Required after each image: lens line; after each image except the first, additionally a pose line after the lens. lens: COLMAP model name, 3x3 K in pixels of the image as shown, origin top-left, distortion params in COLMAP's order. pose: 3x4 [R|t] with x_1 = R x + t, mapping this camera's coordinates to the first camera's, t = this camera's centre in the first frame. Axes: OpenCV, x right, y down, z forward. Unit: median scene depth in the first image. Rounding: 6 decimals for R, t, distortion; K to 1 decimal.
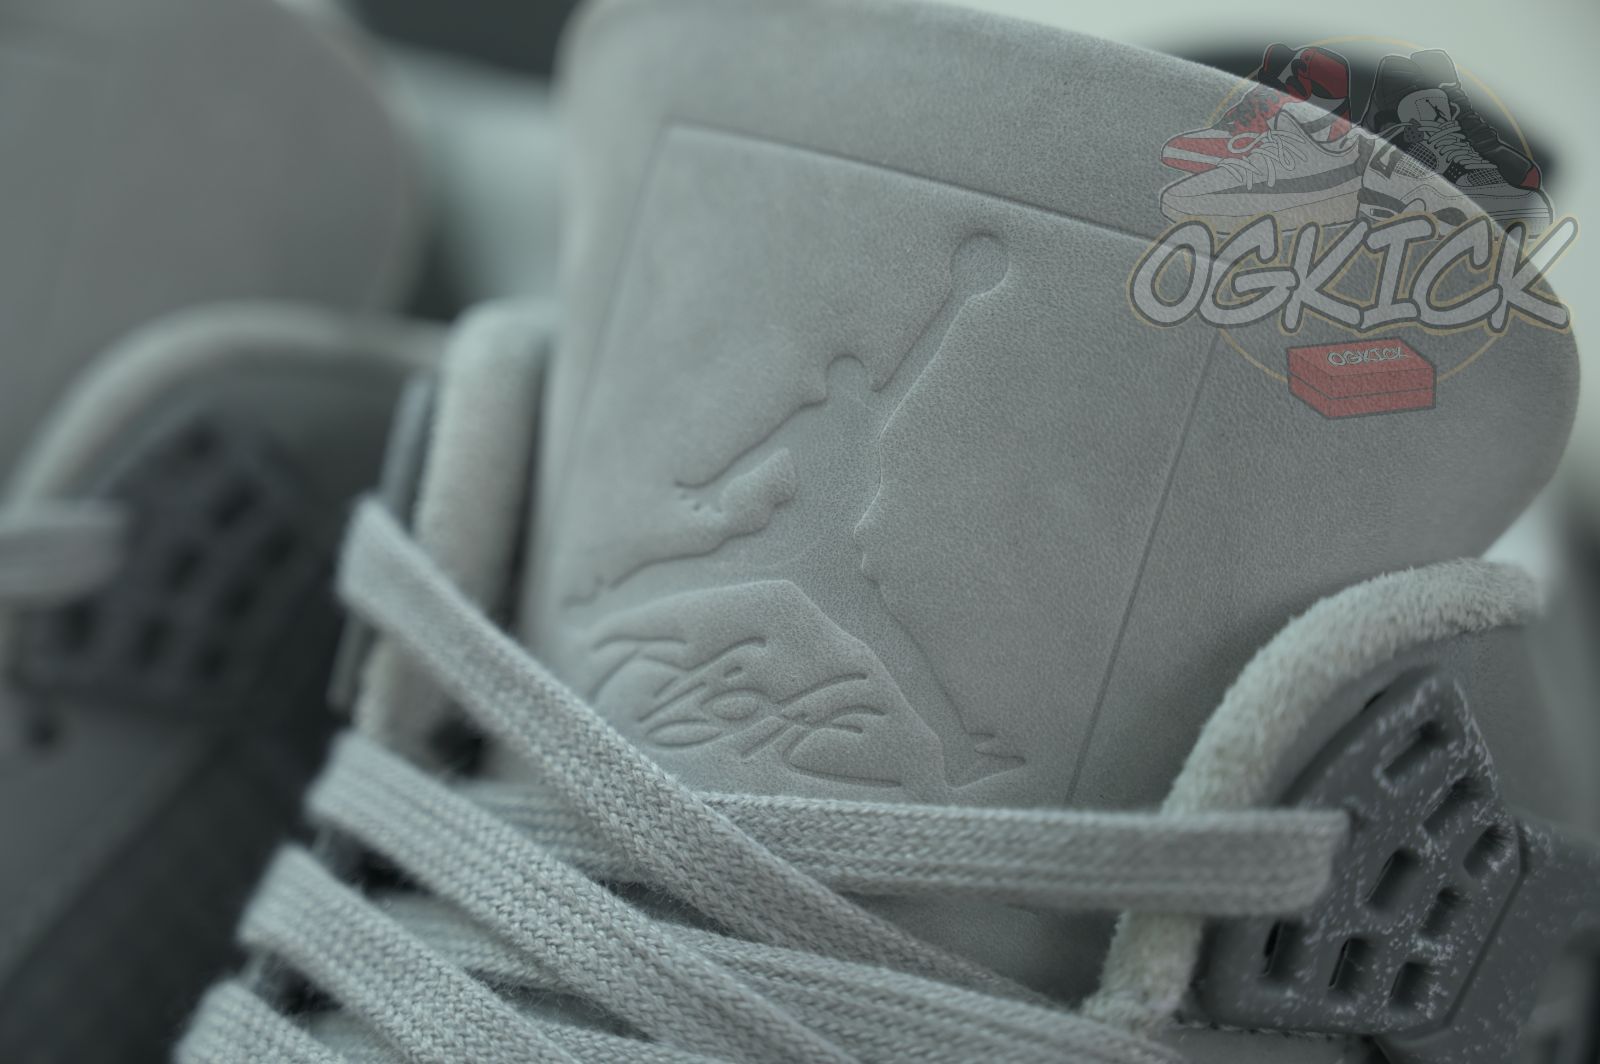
lens RADIAL K [[3276.1, 0, 800.0], [0, 3276.1, 532.0], [0, 0, 1]] dist [0.018842, -0.212457]
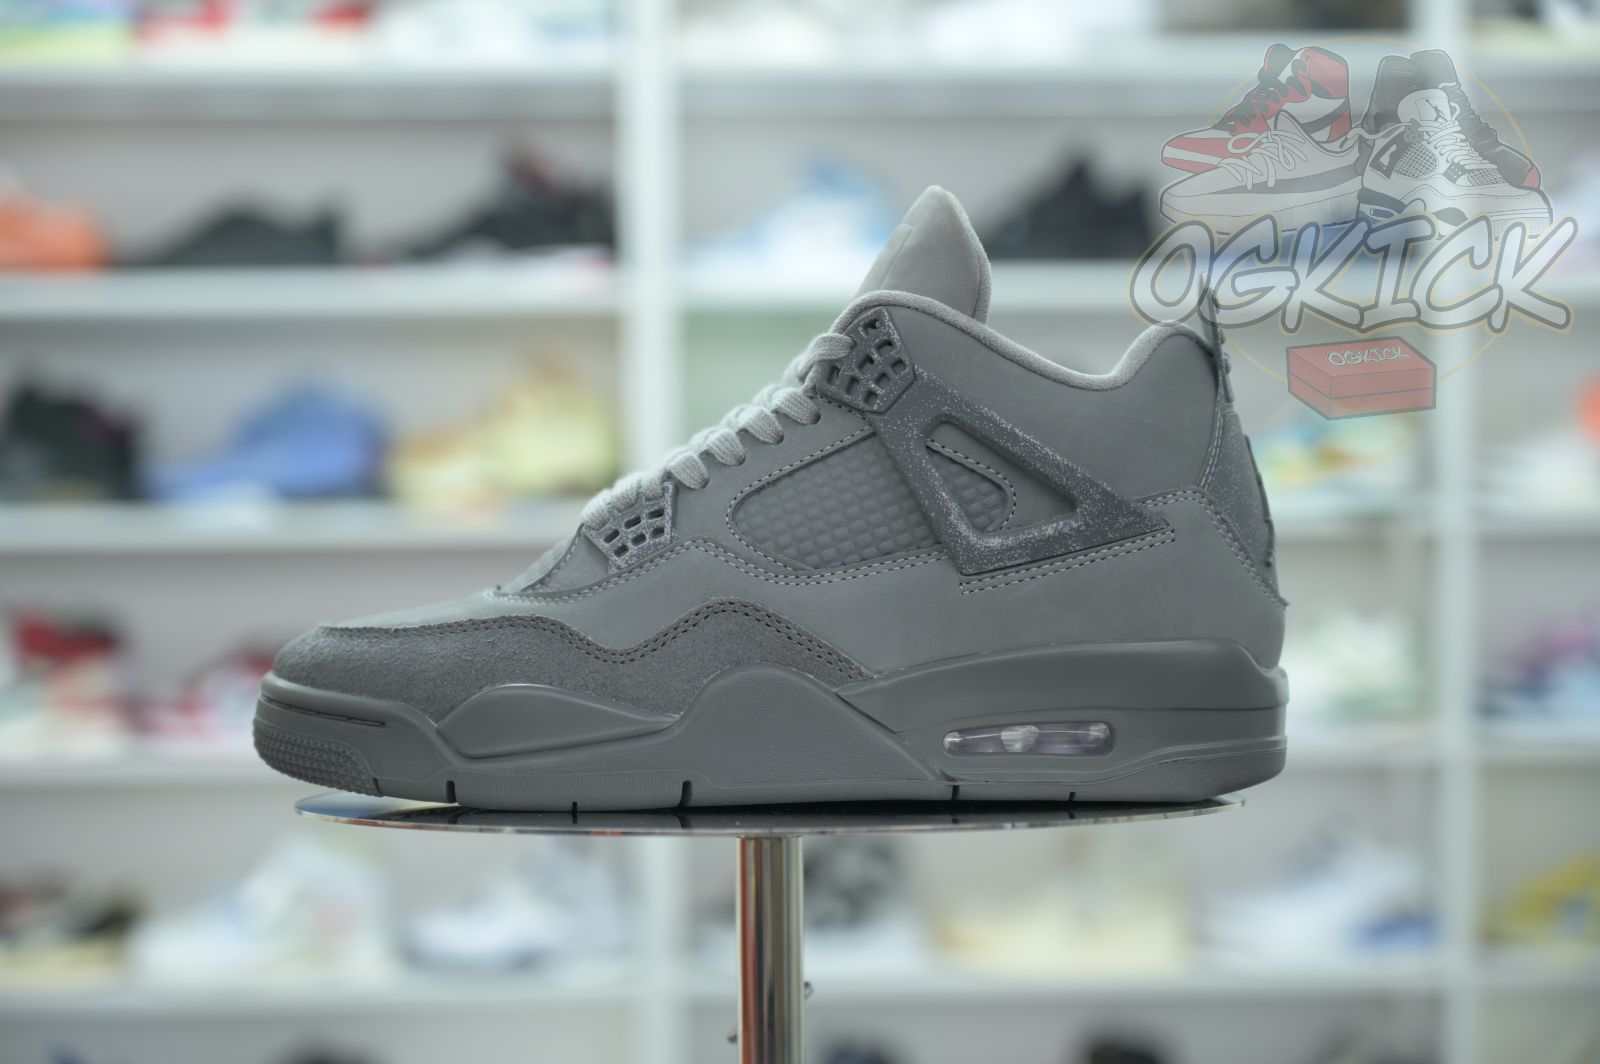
lens RADIAL K [[3276.1, 0, 800.0], [0, 3276.1, 532.0], [0, 0, 1]] dist [0.018842, -0.212457]
pose [[0.509068, 0.009255, -0.860677, 3.311962], [-0.377914, 0.900807, -0.213840, 1.090747], [0.773325, 0.434121, 0.462070, -0.689716]]
